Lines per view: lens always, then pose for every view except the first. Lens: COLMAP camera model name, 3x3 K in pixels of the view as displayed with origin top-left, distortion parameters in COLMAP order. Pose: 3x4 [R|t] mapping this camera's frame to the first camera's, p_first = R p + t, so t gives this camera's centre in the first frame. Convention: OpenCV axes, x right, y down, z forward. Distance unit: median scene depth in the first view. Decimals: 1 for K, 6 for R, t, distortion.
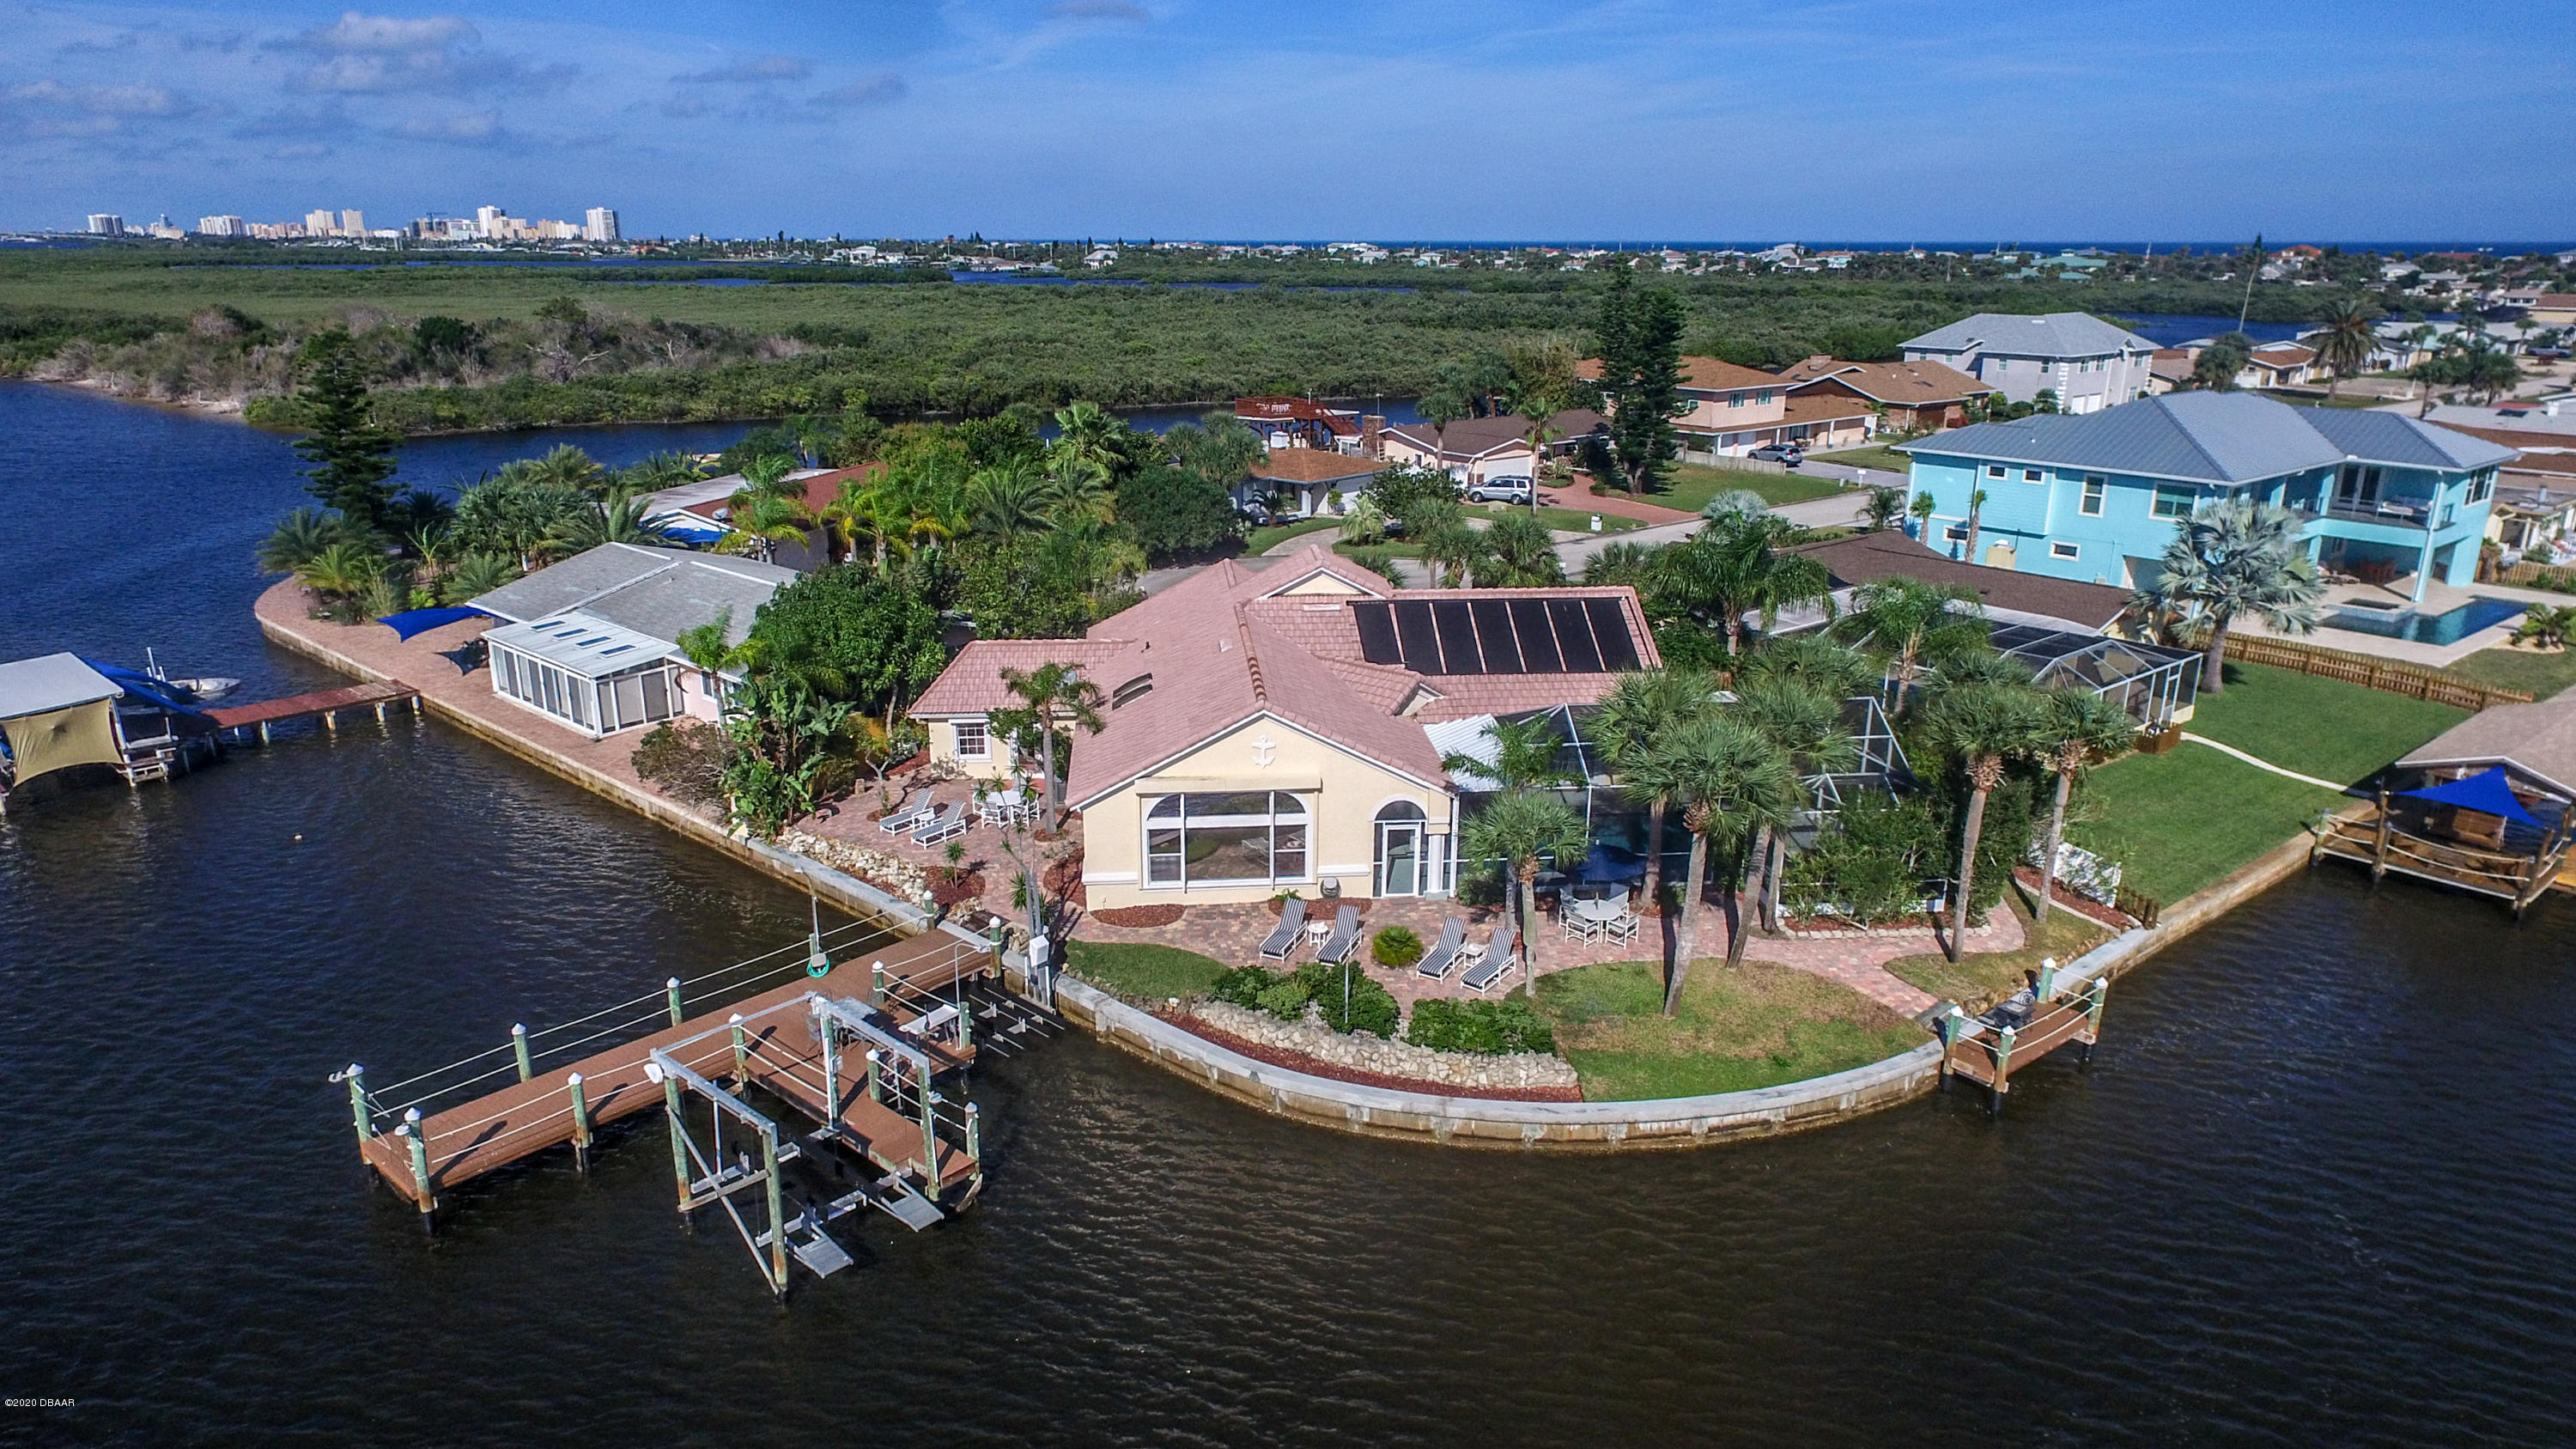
lens RADIAL K [[1596.0, 0, 1288.0], [0, 1596.0, 724.5], [0, 0, 1]] dist [0.008796, 0.001783]
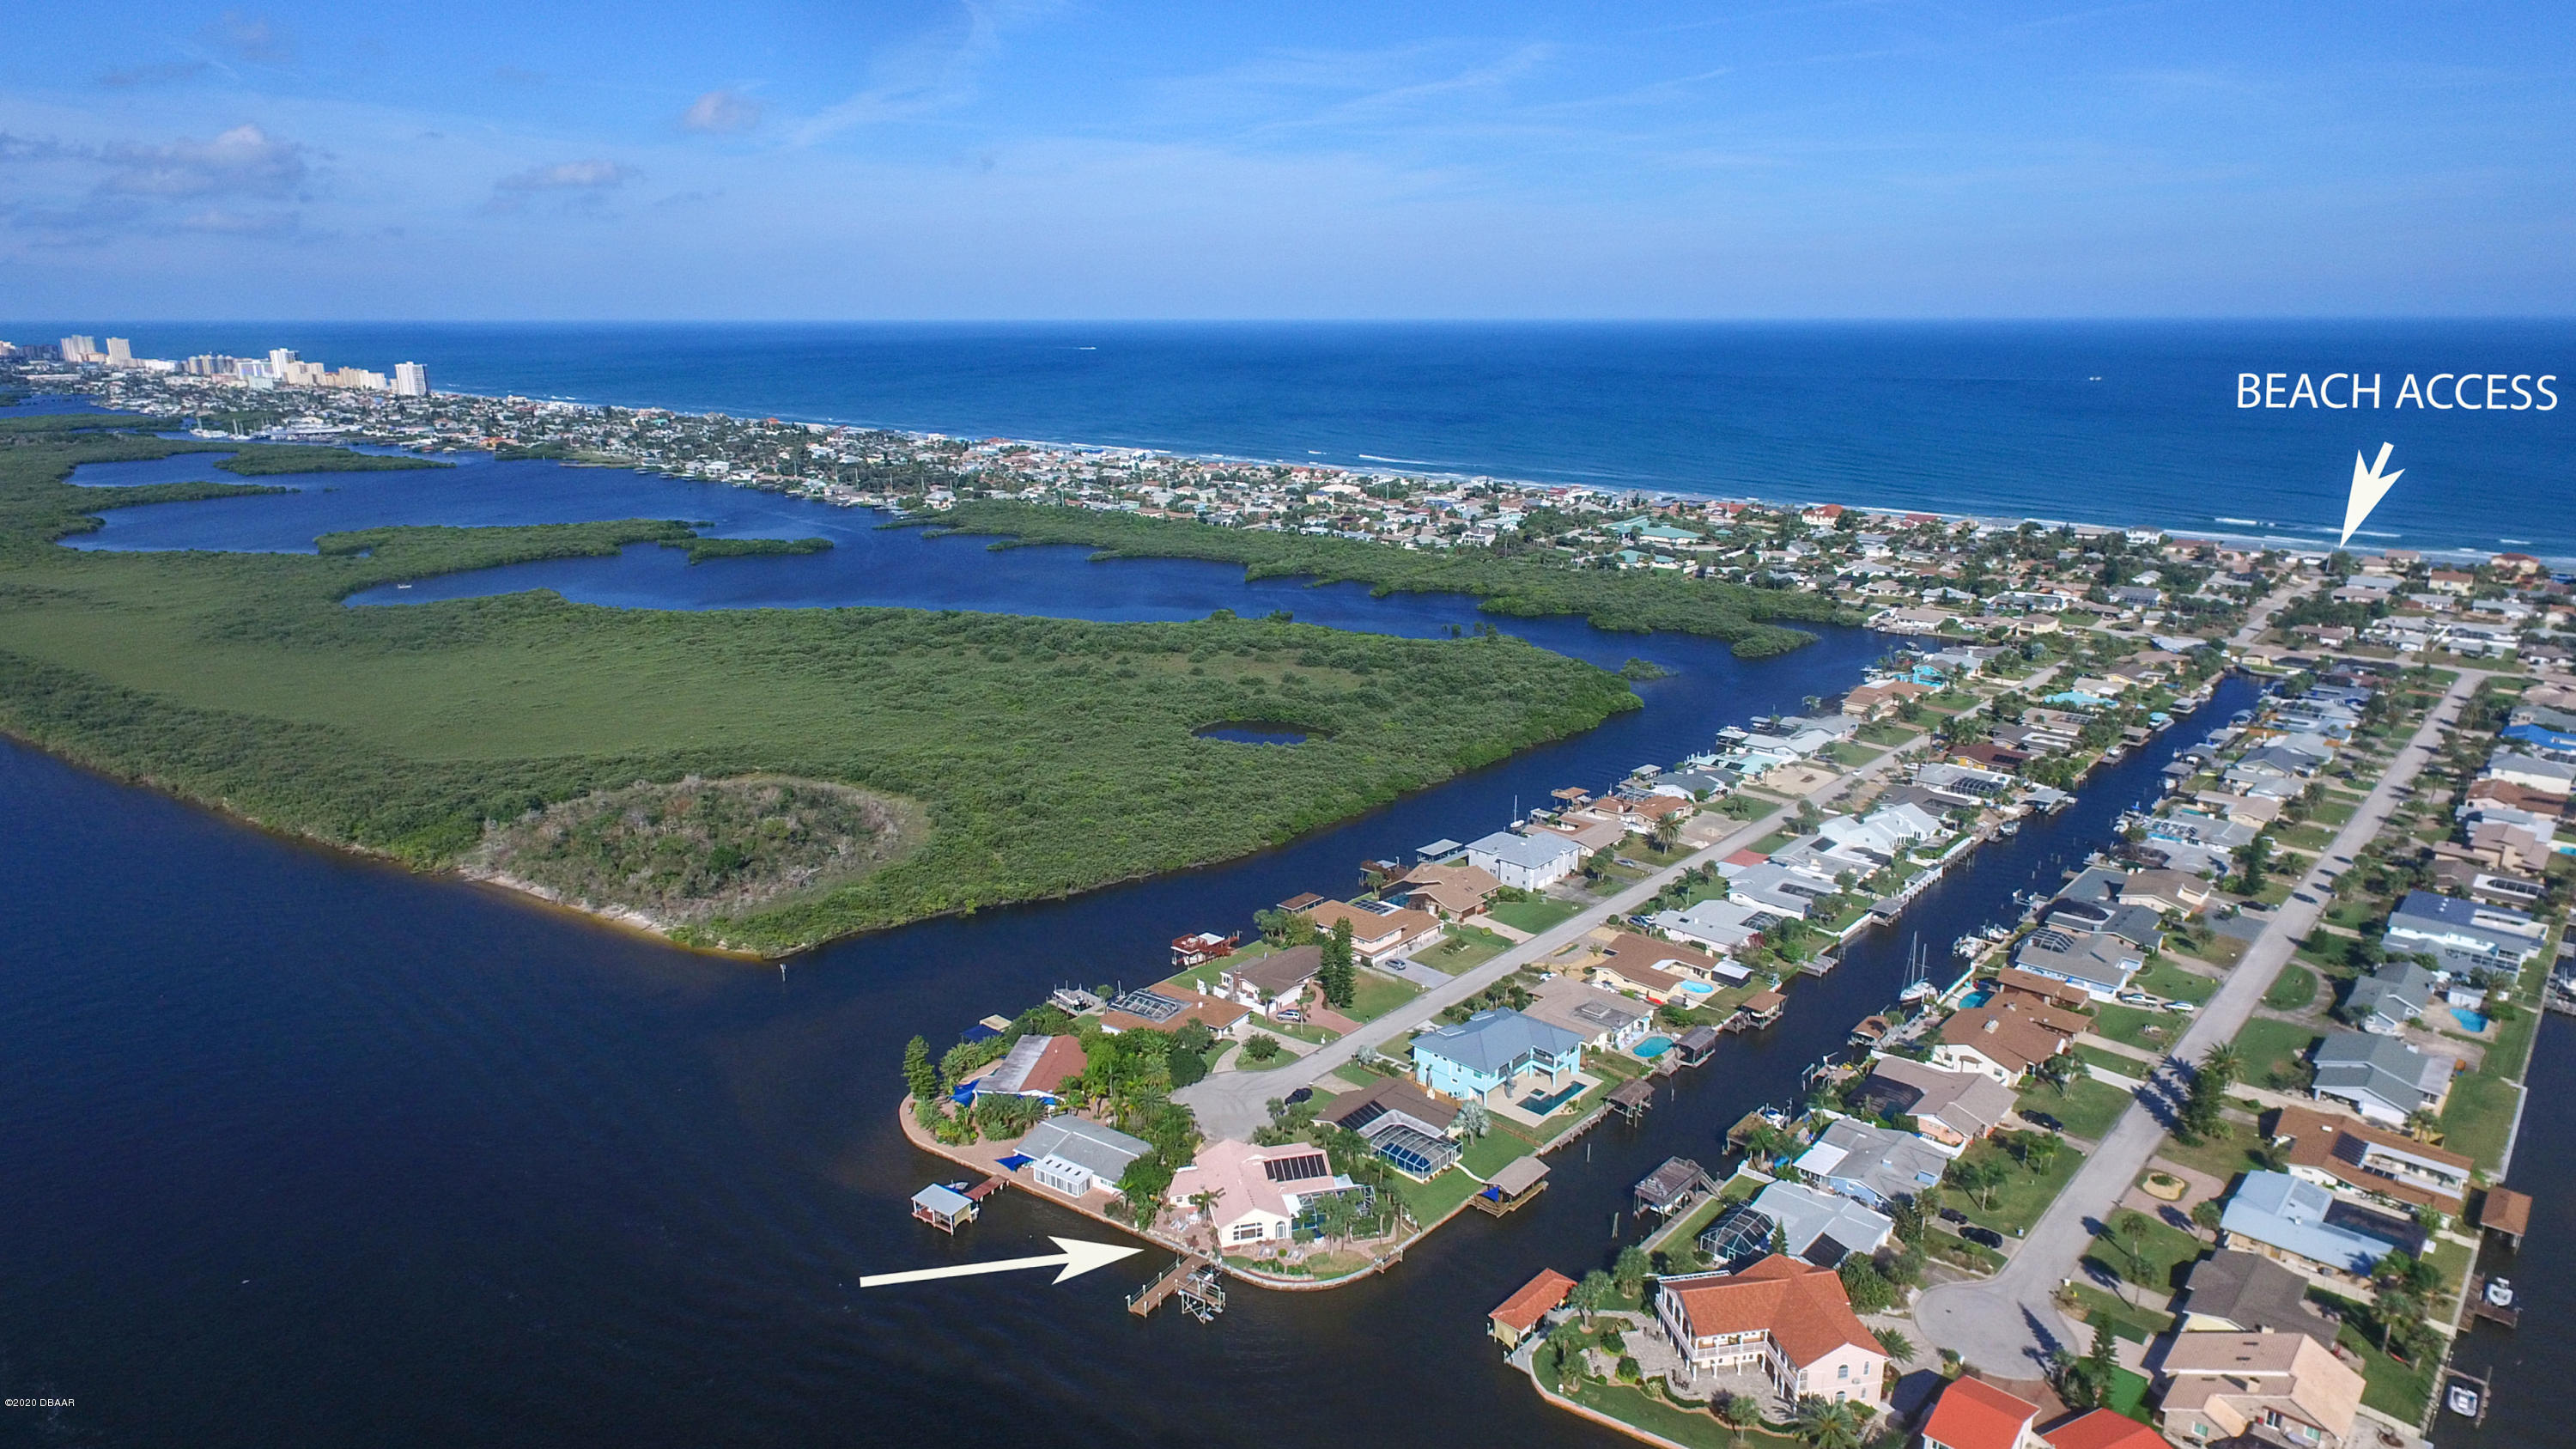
lens RADIAL K [[1530.0, 0, 1288.0], [0, 1530.0, 724.5], [0, 0, 1]] dist [0.002671, 0.001964]
pose [[0.988977, -0.041943, 0.142001, -0.549133], [0.046846, 0.998410, -0.031358, -1.418451], [-0.140460, 0.037664, 0.989370, -4.030062]]
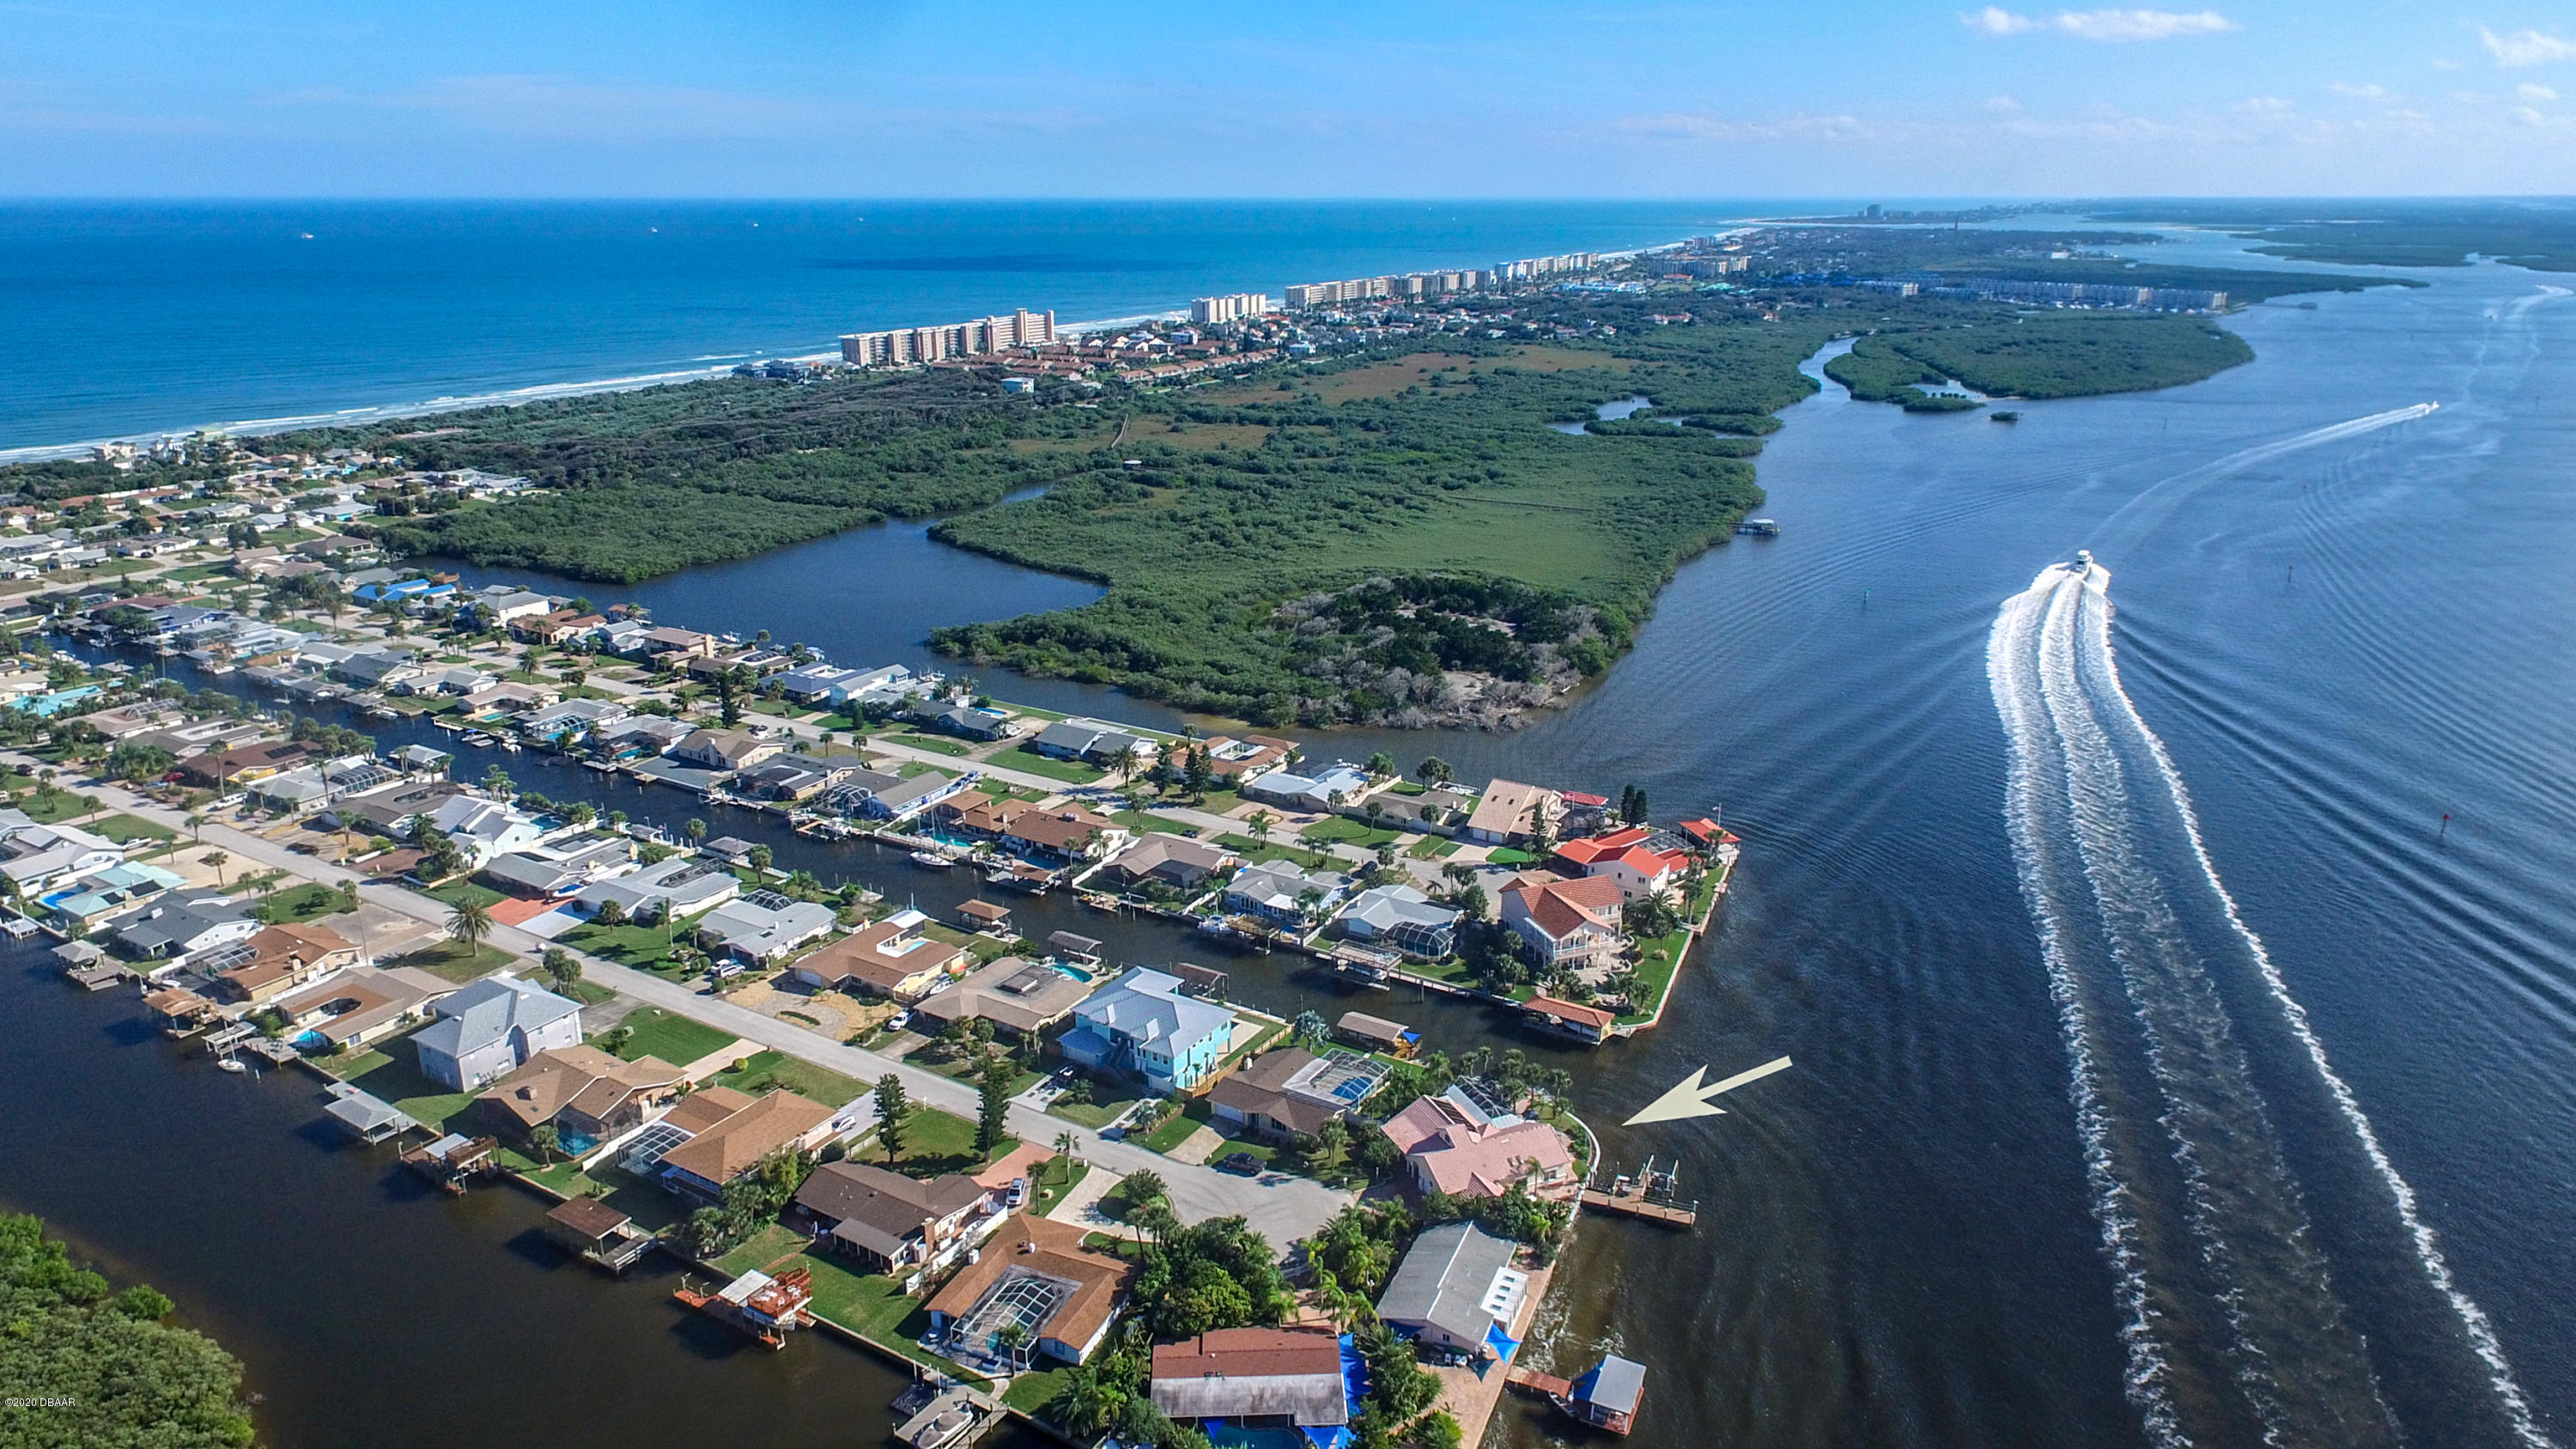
lens RADIAL K [[1668.4, 0, 1288.0], [0, 1668.4, 724.5], [0, 0, 1]] dist [0.006706, 0.003518]
pose [[-0.331094, -0.287381, 0.898771, -4.066731], [0.274472, 0.881976, 0.383123, -3.331957], [-0.902797, 0.373537, -0.213139, 2.345839]]
